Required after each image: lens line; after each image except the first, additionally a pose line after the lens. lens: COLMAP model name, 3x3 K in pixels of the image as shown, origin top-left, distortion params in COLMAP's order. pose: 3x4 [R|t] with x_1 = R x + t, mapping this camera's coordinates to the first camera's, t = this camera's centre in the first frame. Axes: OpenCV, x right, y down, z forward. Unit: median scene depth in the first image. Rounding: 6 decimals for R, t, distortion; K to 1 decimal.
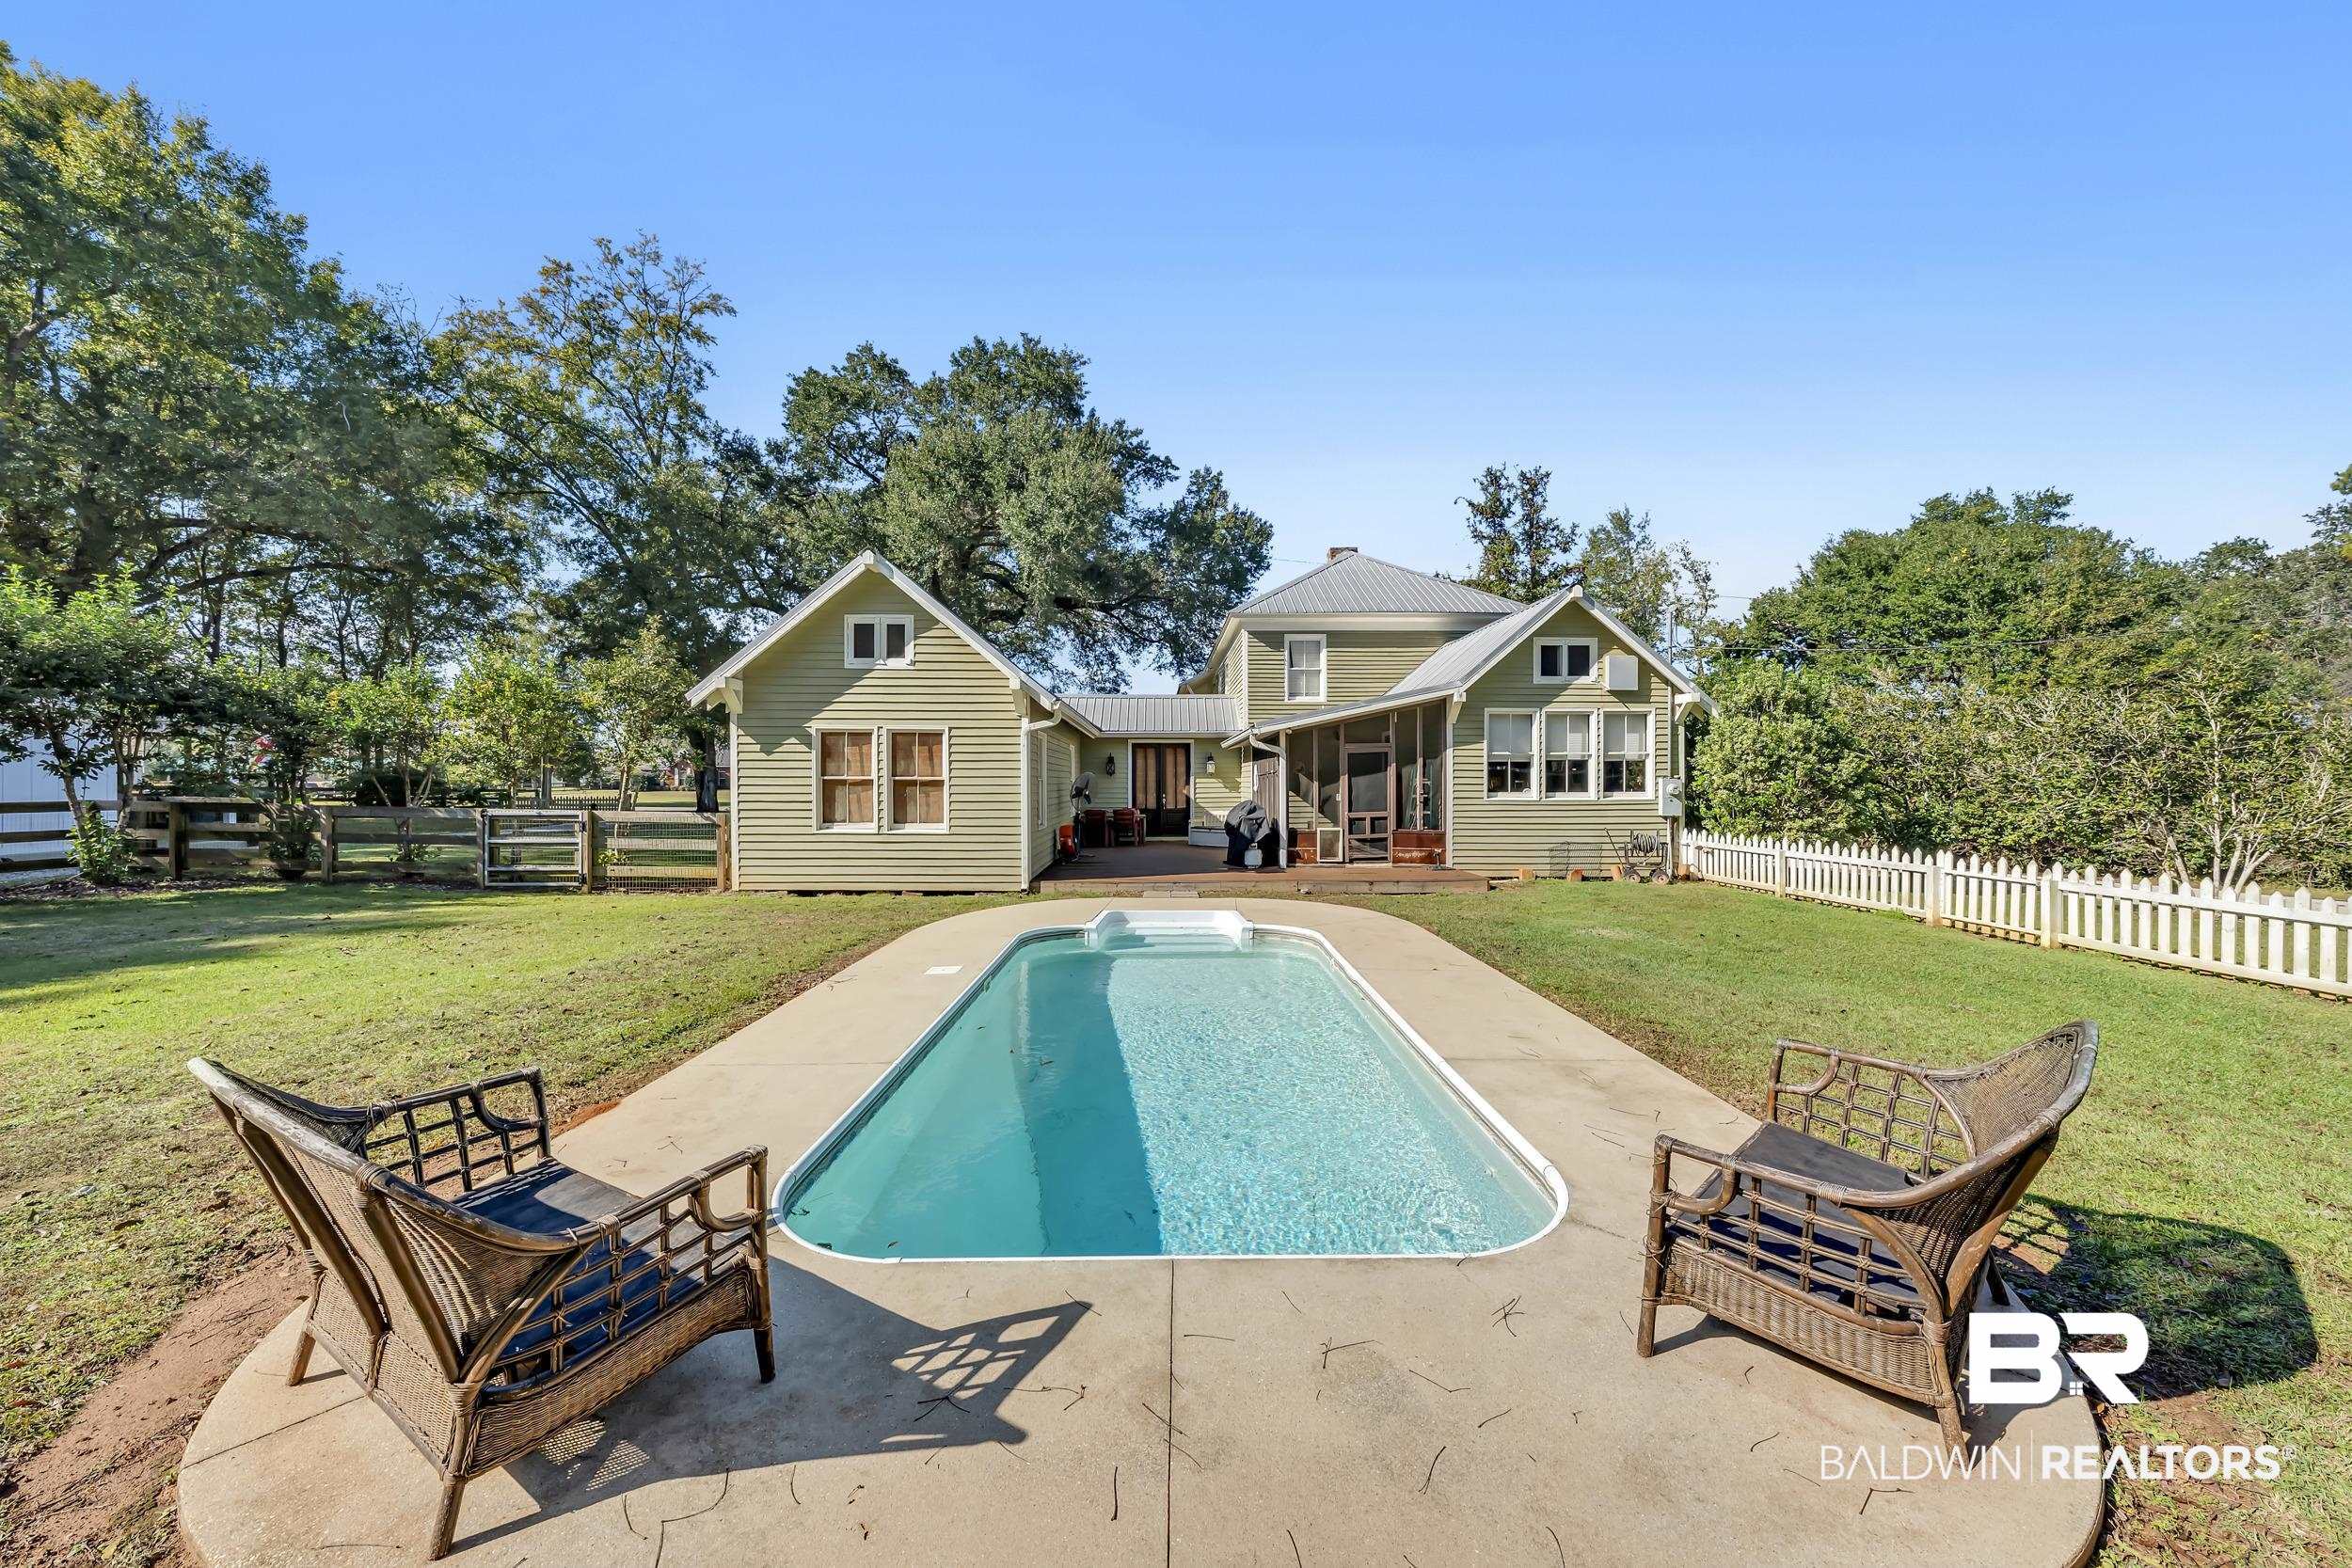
lens RADIAL K [[807.2, 0, 1179.5], [0, 807.2, 780.2], [0, 0, 1]] dist [-0.002281, -0.000280]
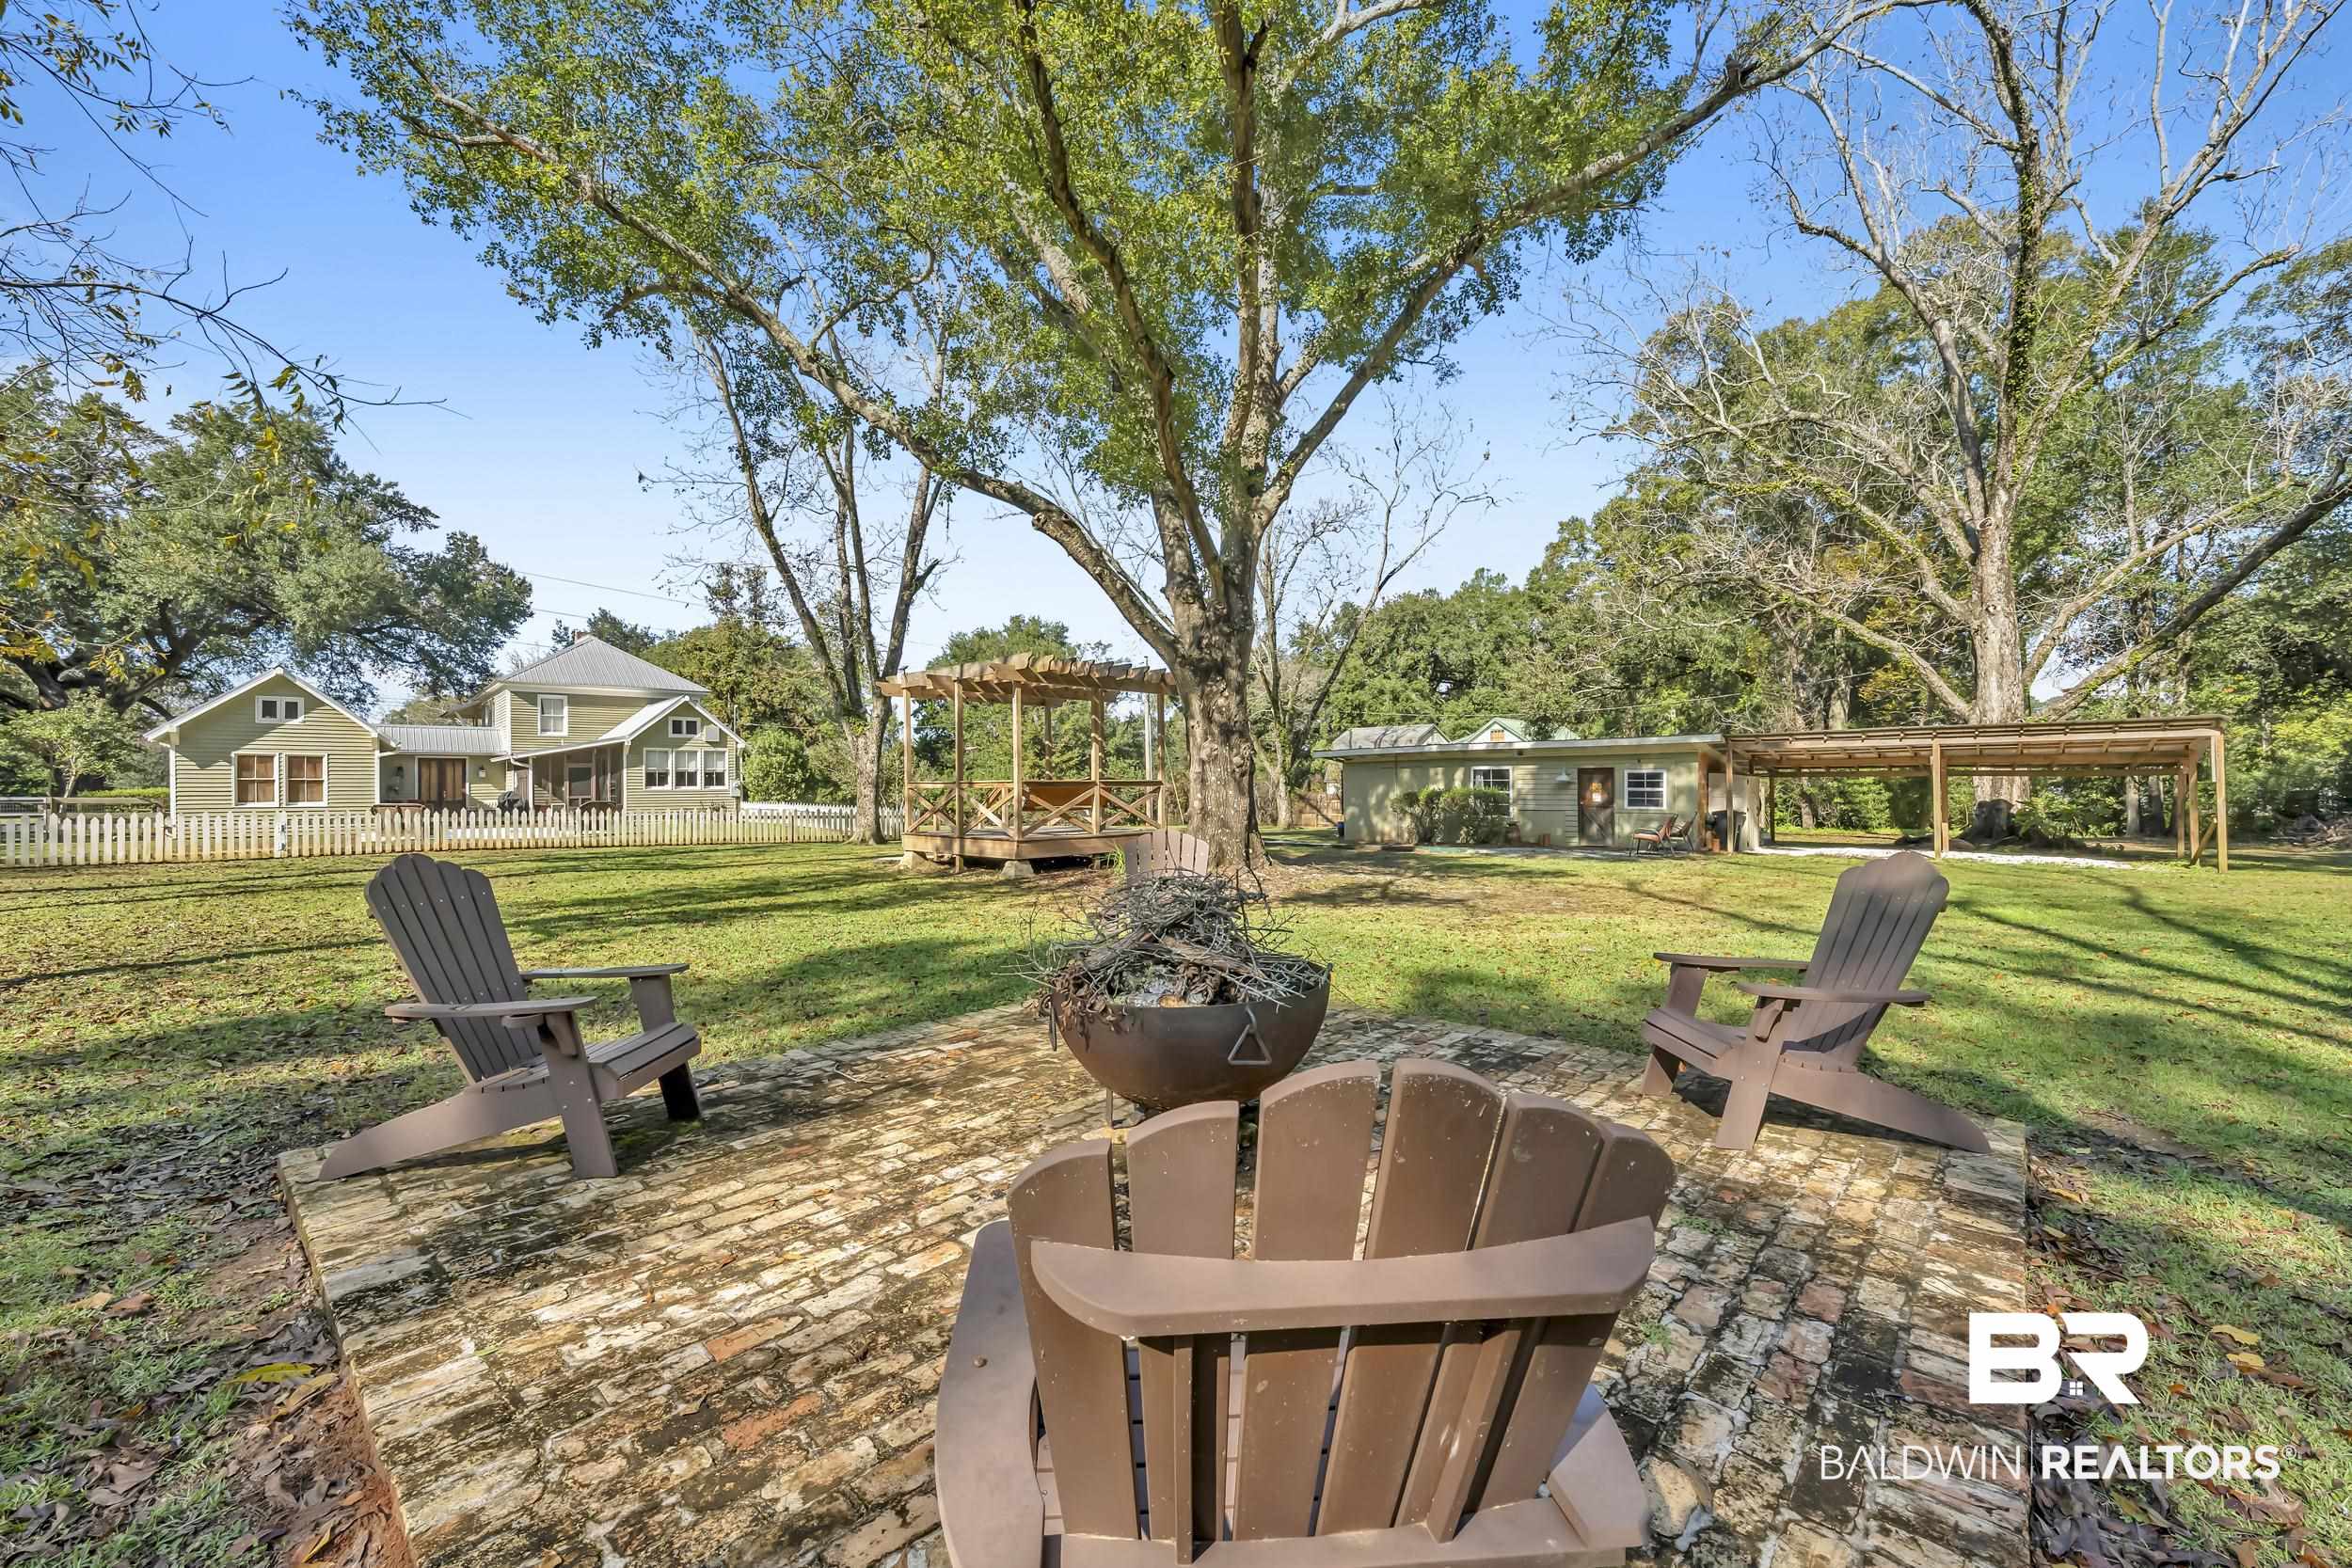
lens RADIAL K [[923.7, 0, 1191.7], [0, 923.7, 786.6], [0, 0, 1]] dist [0.000809, -0.005396]
pose [[0.754061, -0.005355, 0.656783, -0.145487], [0.006859, 0.999976, 0.000277, 0.025311], [-0.656769, 0.004296, 0.754080, -1.866054]]
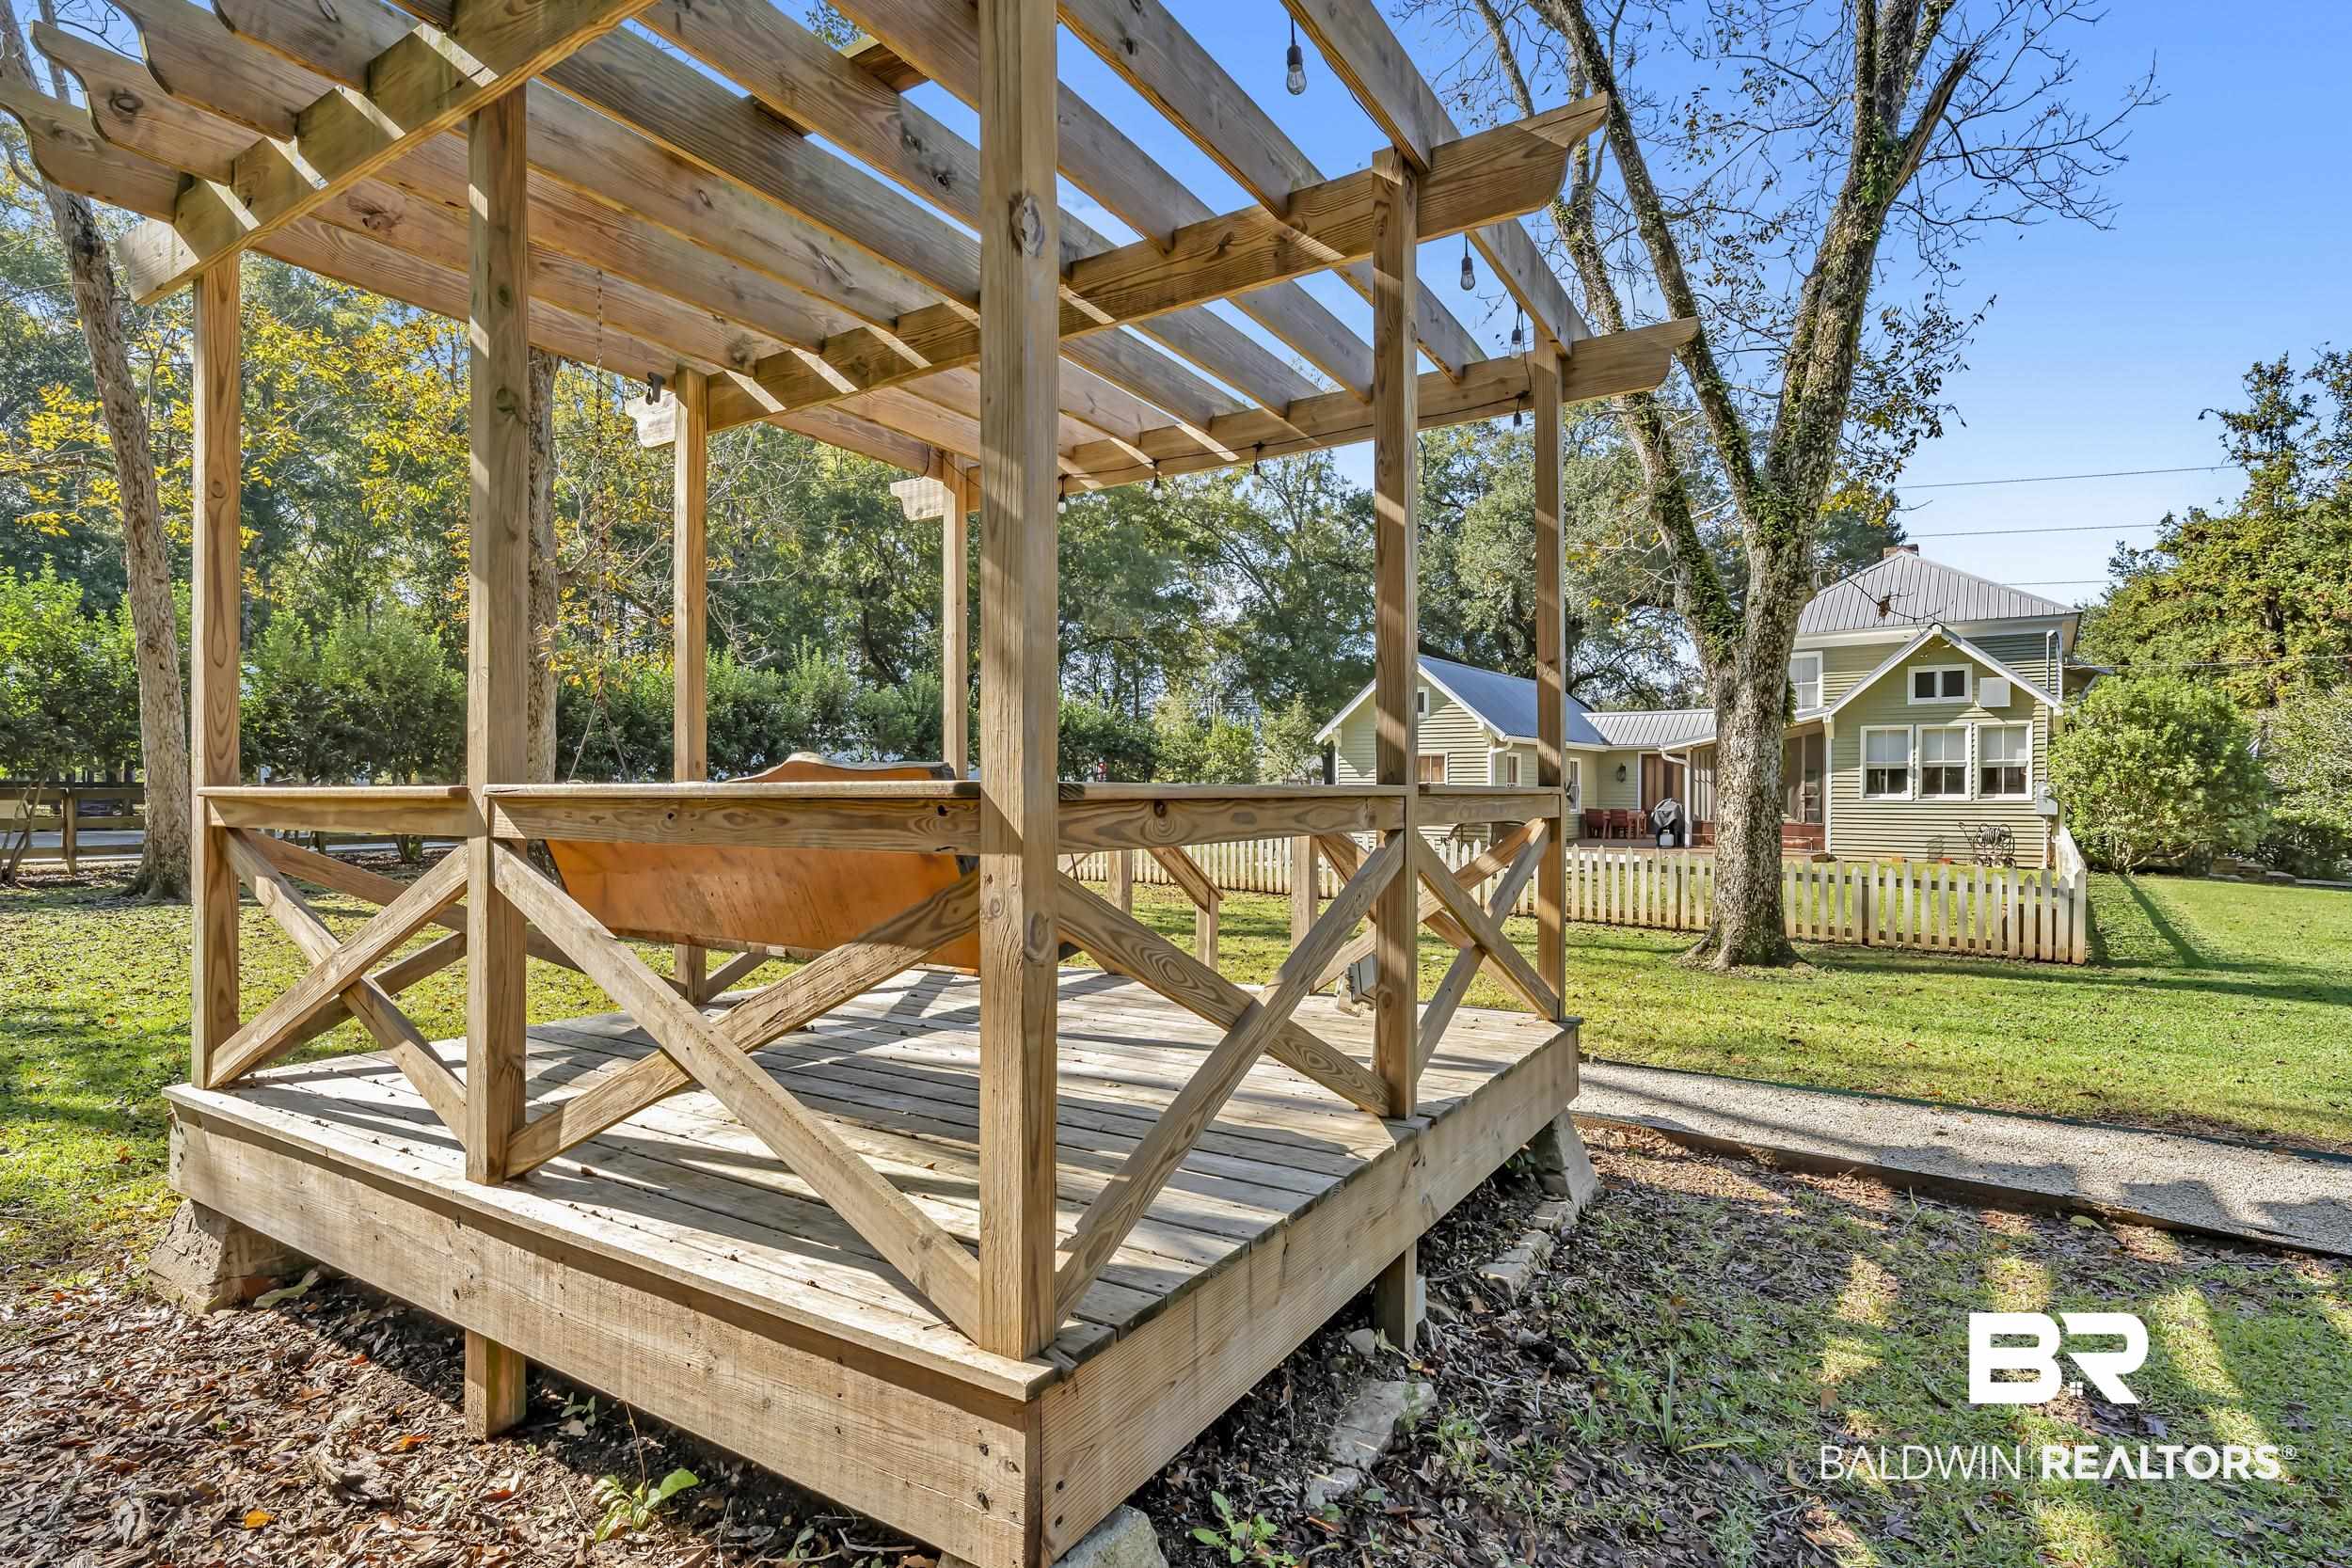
lens RADIAL K [[1151.5, 0, 1180.7], [0, 1151.5, 791.5], [0, 0, 1]] dist [-0.000250, 0.000224]
pose [[0.781990, 0.002411, -0.623286, 0.668766], [-0.003555, 0.999994, -0.000592, 0.016973], [0.623280, 0.002679, 0.781994, -1.056847]]
